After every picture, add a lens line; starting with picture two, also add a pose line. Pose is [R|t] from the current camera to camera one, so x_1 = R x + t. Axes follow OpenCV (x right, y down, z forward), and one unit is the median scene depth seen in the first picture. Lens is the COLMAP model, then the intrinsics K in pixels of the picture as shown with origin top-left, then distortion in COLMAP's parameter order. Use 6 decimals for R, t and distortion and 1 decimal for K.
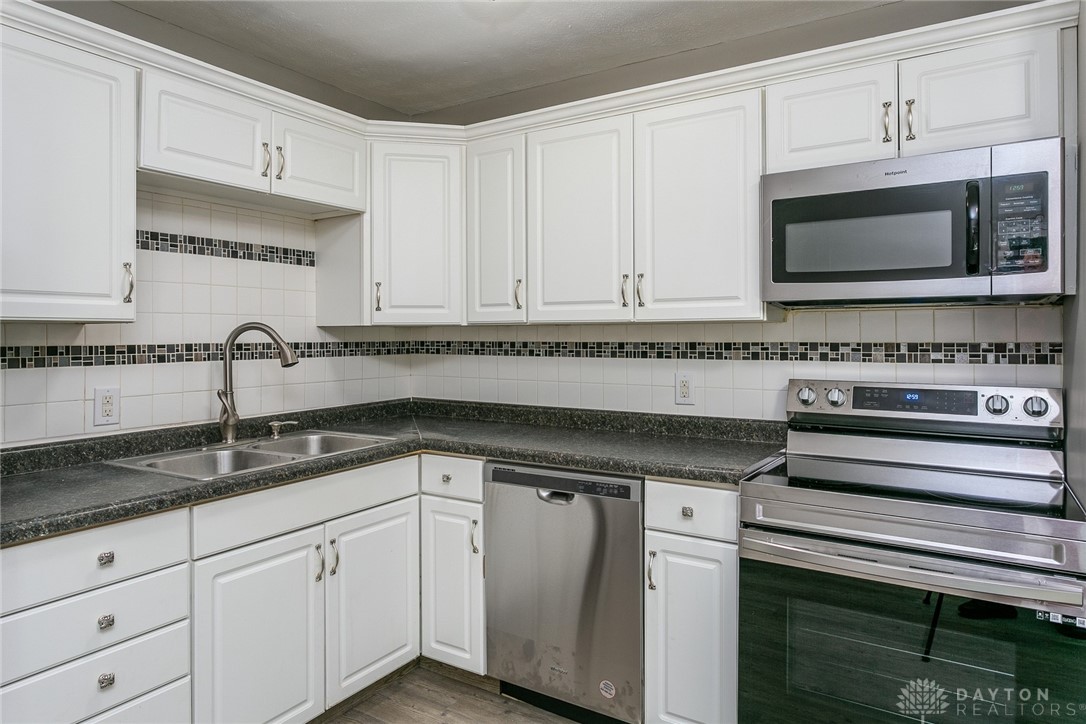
lens RADIAL K [[675.9, 0, 527.7], [0, 675.9, 333.8], [0, 0, 1]] dist [-0.004409, -0.000301]
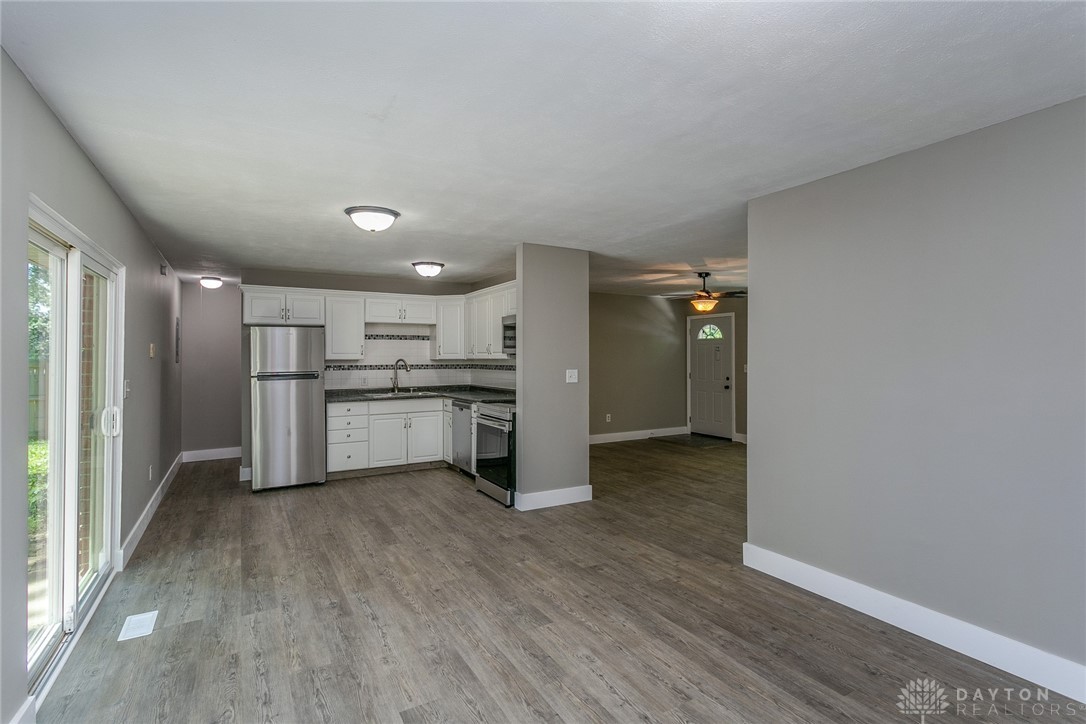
lens RADIAL K [[521.6, 0, 544.5], [0, 521.6, 349.7], [0, 0, 1]] dist [0.002776, -0.000046]
pose [[0.894318, -0.005371, -0.447400, 1.501751], [0.000759, 0.999945, -0.010487, -0.036051], [0.447431, 0.009039, 0.894273, -1.117726]]
